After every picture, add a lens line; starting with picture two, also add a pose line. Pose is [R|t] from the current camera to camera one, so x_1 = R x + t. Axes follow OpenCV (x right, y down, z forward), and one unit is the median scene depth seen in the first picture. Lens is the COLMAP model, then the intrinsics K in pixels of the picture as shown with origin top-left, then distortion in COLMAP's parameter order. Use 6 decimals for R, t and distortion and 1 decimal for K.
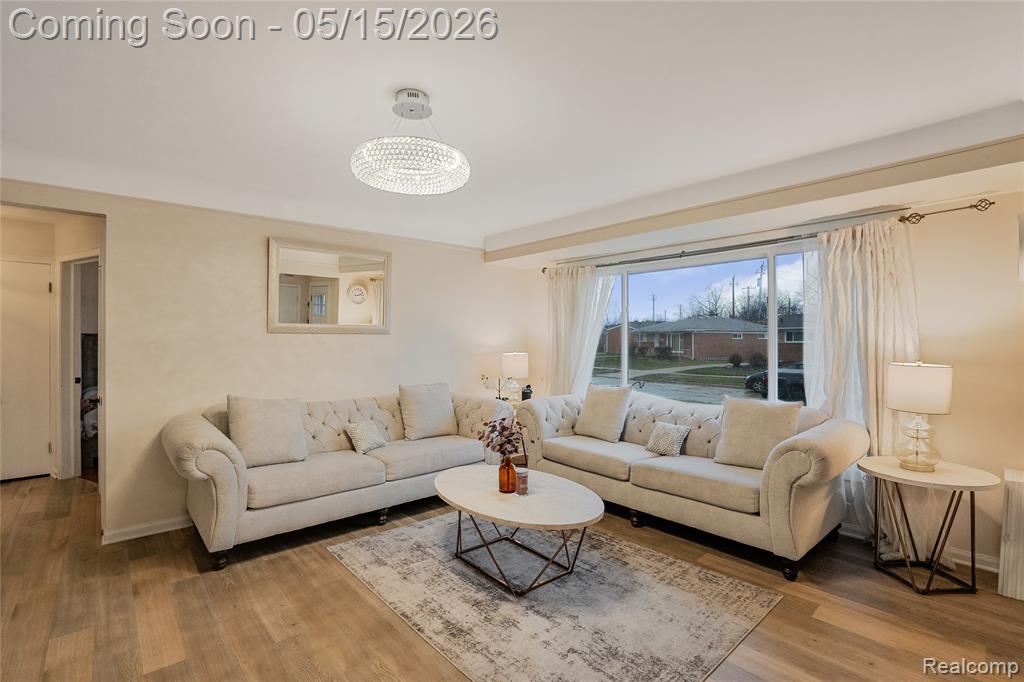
lens RADIAL K [[468.1, 0, 511.6], [0, 468.1, 335.6], [0, 0, 1]] dist [-0.052556, 0.022667]
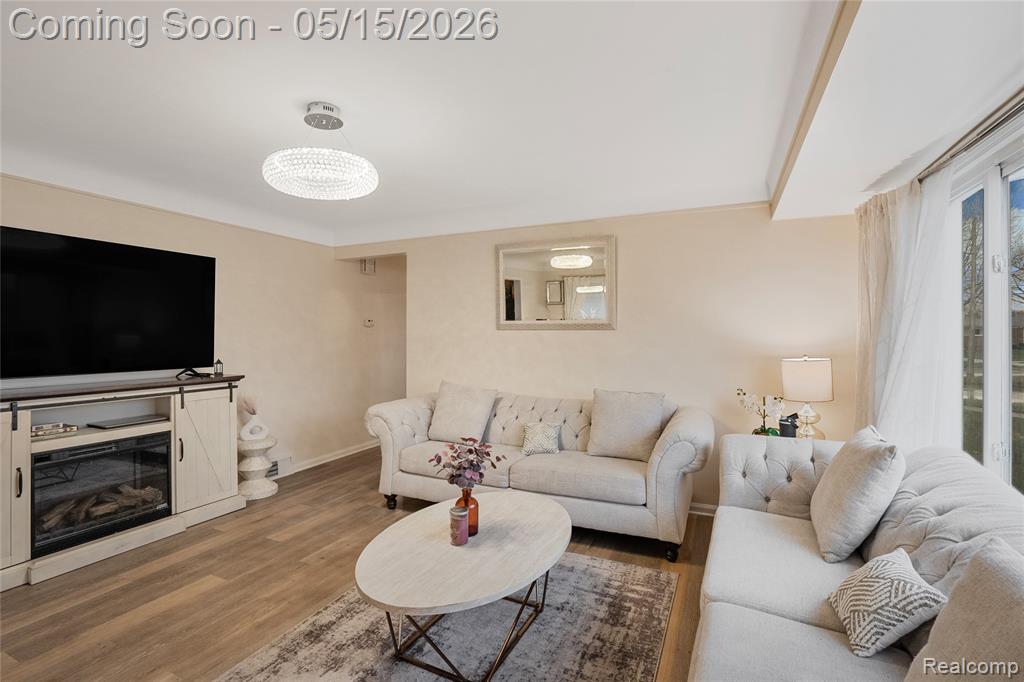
lens RADIAL K [[468.1, 0, 511.6], [0, 468.1, 335.6], [0, 0, 1]] dist [-0.052556, 0.022667]
pose [[0.399093, -0.002191, -0.916908, 0.890743], [0.009897, 0.999949, 0.001918, 0.007953], [0.916857, -0.009840, 0.399095, 0.941917]]
